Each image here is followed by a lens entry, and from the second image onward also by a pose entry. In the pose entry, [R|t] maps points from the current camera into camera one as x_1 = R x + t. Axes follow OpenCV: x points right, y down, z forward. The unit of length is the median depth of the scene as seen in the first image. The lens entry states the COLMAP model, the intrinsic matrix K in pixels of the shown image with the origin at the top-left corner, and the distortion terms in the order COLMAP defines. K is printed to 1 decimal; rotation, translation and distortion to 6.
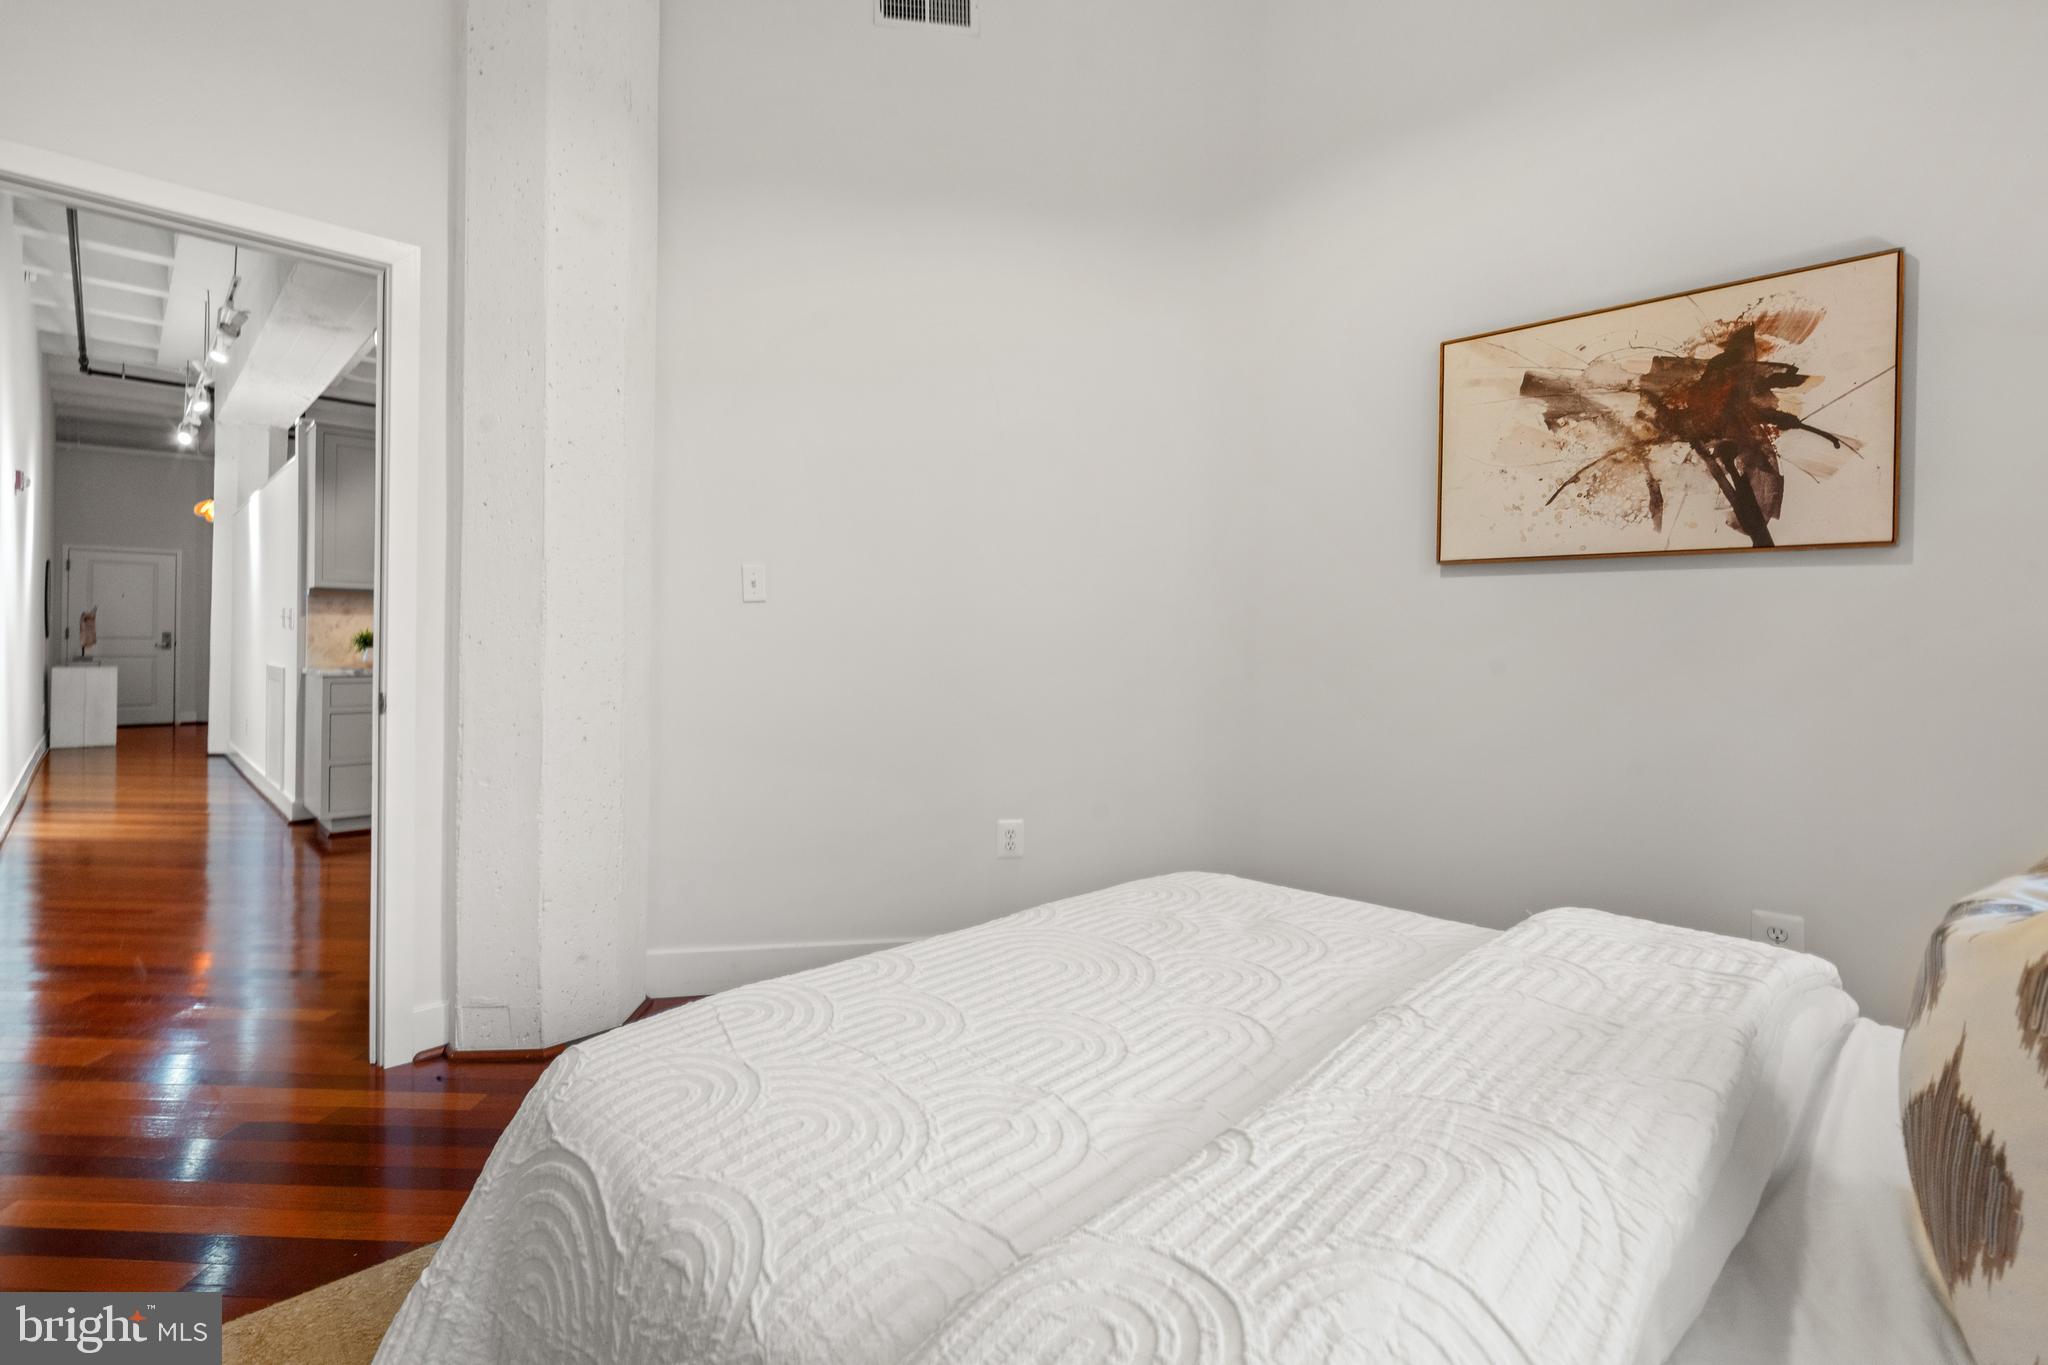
lens RADIAL K [[921.0, 0, 1015.1], [0, 921.0, 641.4], [0, 0, 1]] dist [0.002068, 0.000415]
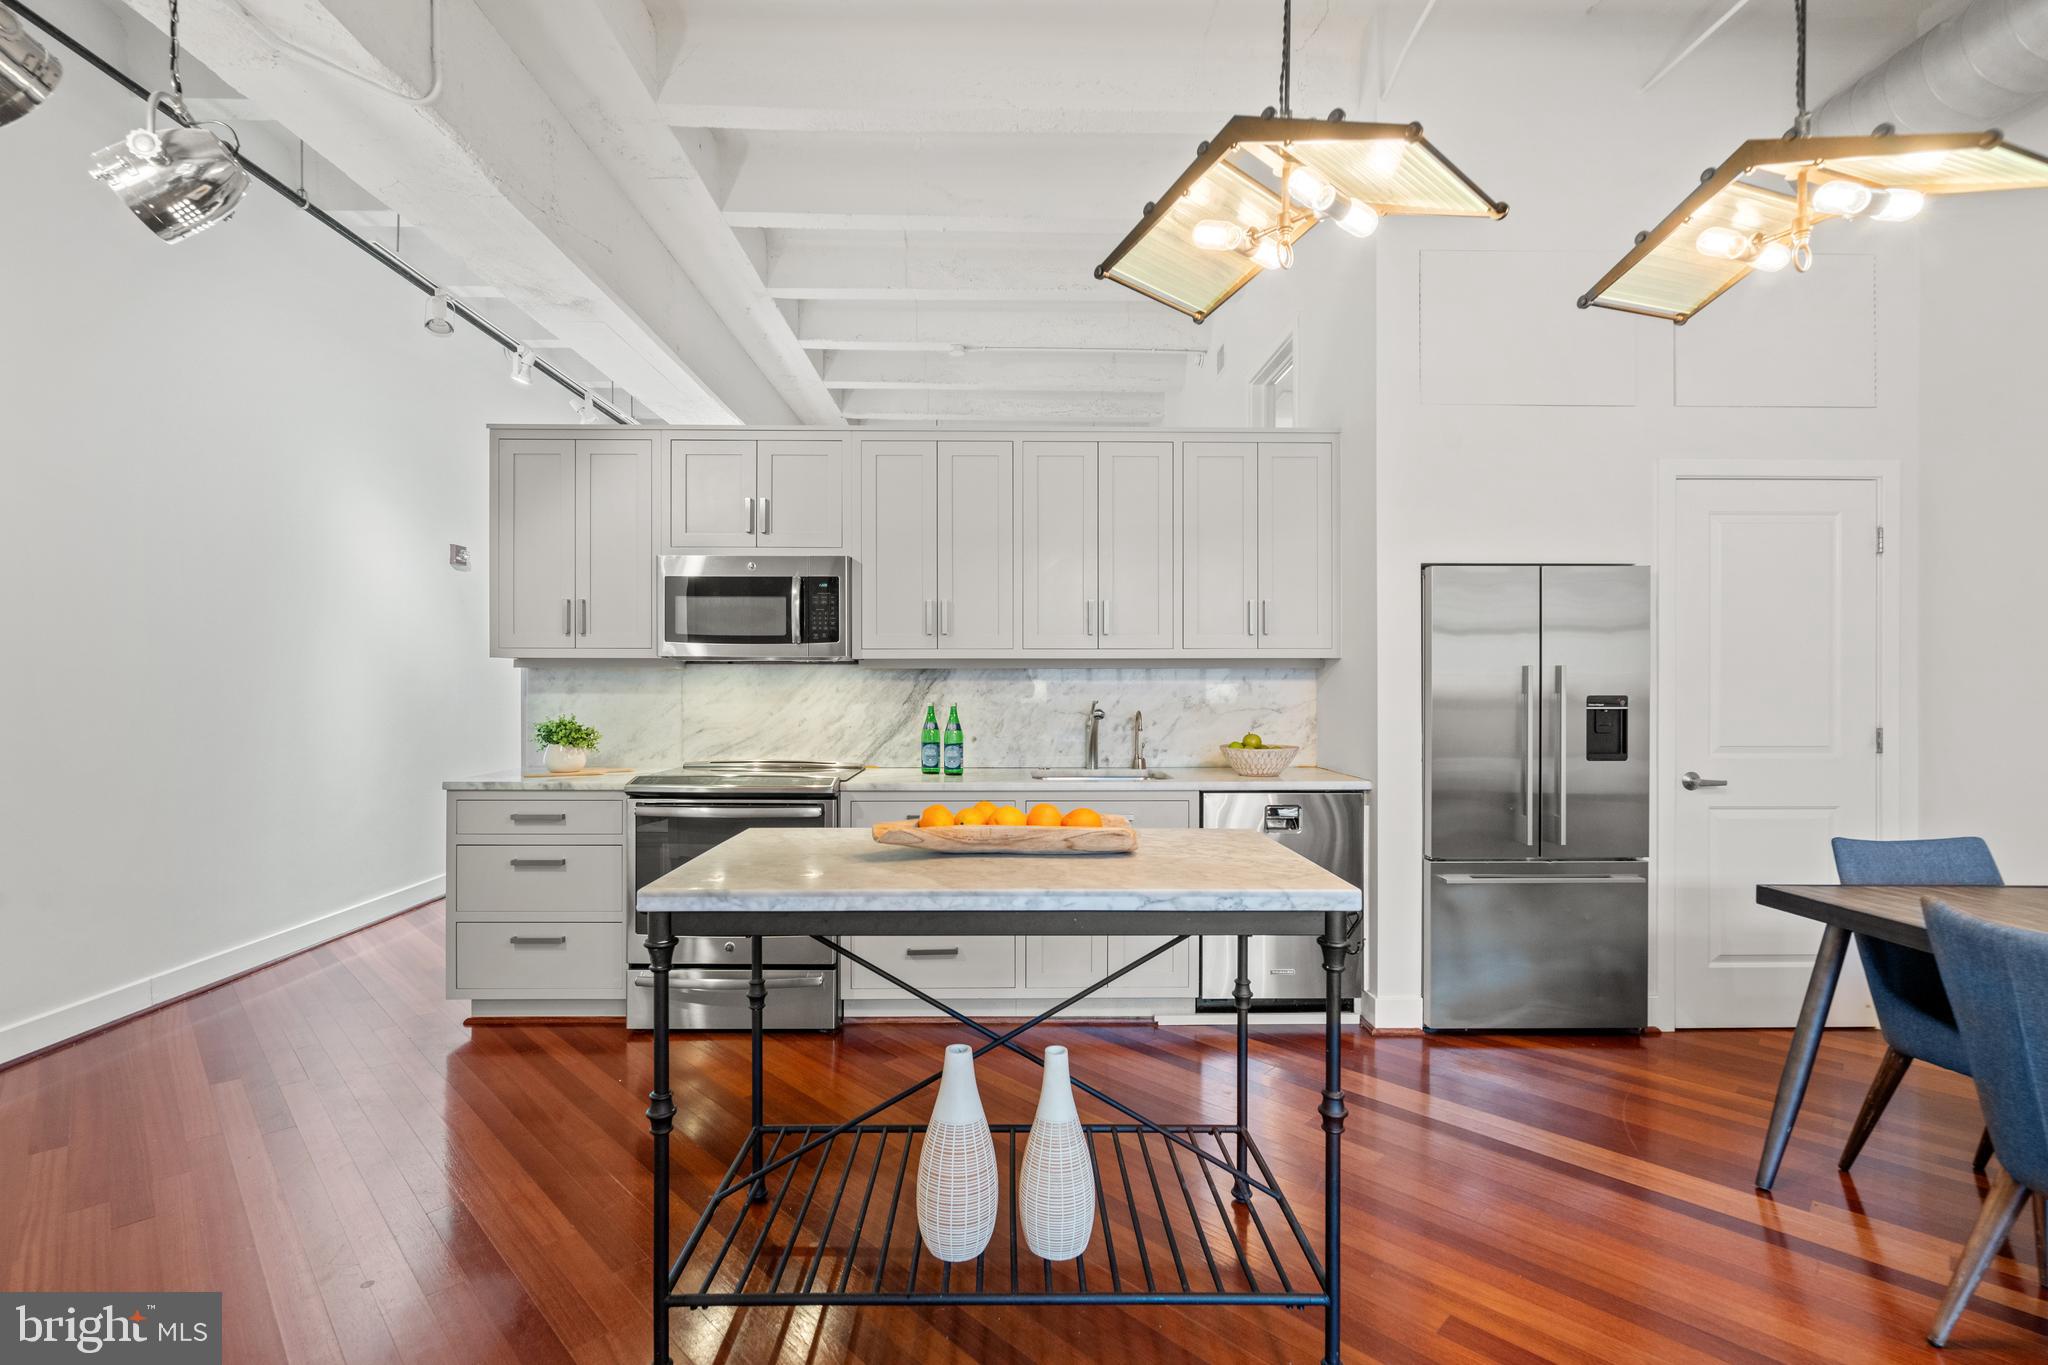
lens RADIAL K [[919.6, 0, 1020.9], [0, 919.6, 681.1], [0, 0, 1]] dist [-0.000269, 0.000740]
pose [[0.726807, -0.009997, -0.686769, 0.023479], [0.004978, 0.999944, -0.009288, -0.030776], [0.686823, 0.003332, 0.726817, 0.723665]]
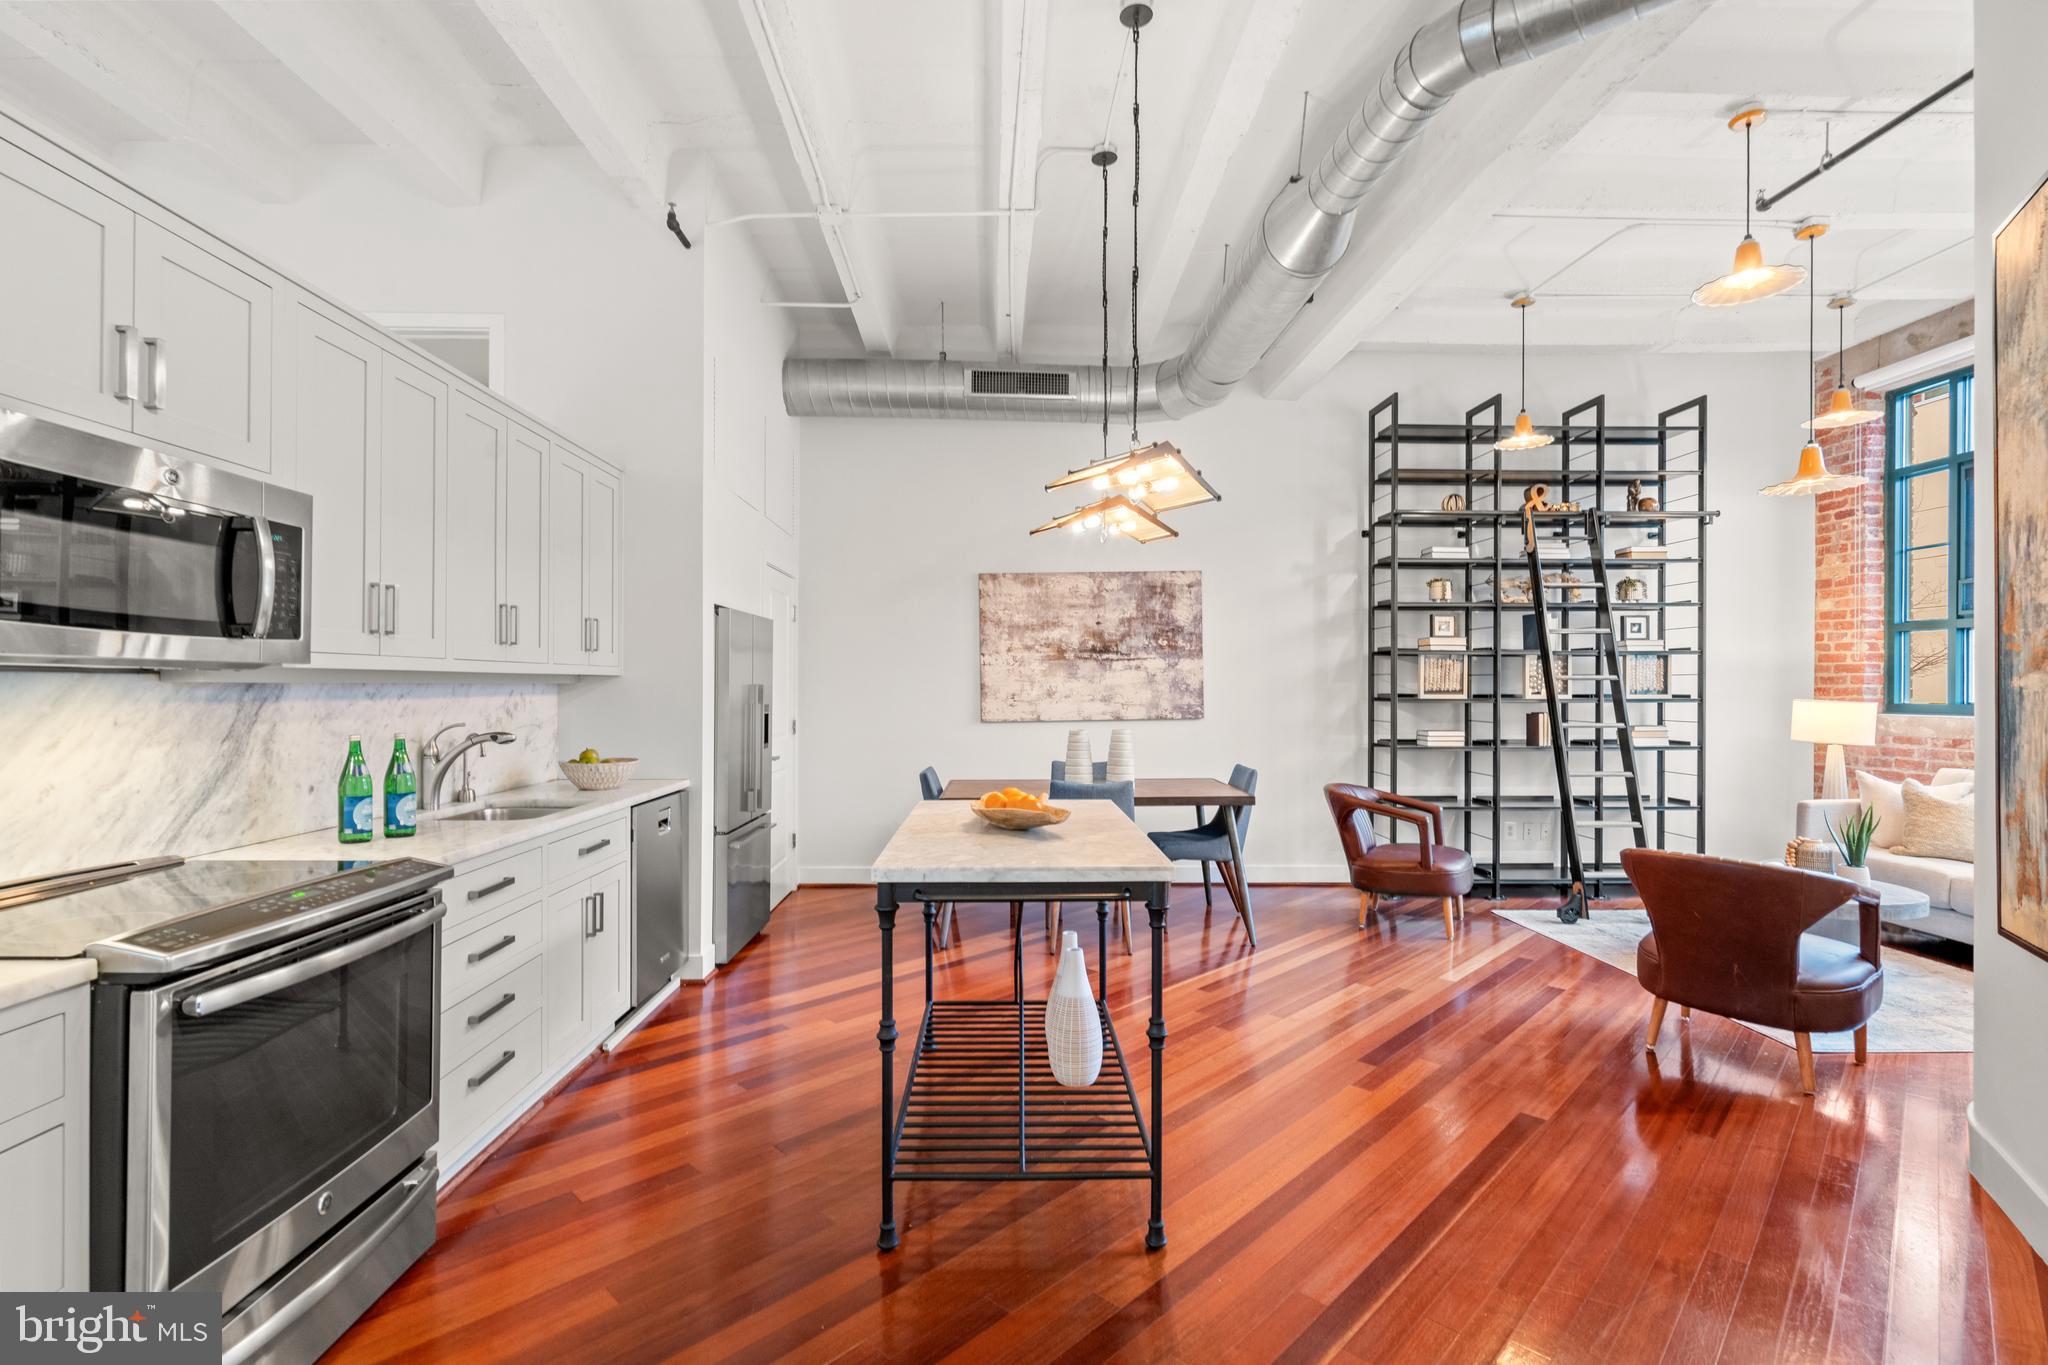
lens RADIAL K [[918.3, 0, 1006.4], [0, 918.3, 691.2], [0, 0, 1]] dist [-0.020733, 0.013761]
pose [[0.690915, -0.011072, 0.722851, -0.599375], [0.006083, 0.999936, 0.009502, -0.045500], [-0.722910, -0.002168, 0.690939, 0.633023]]
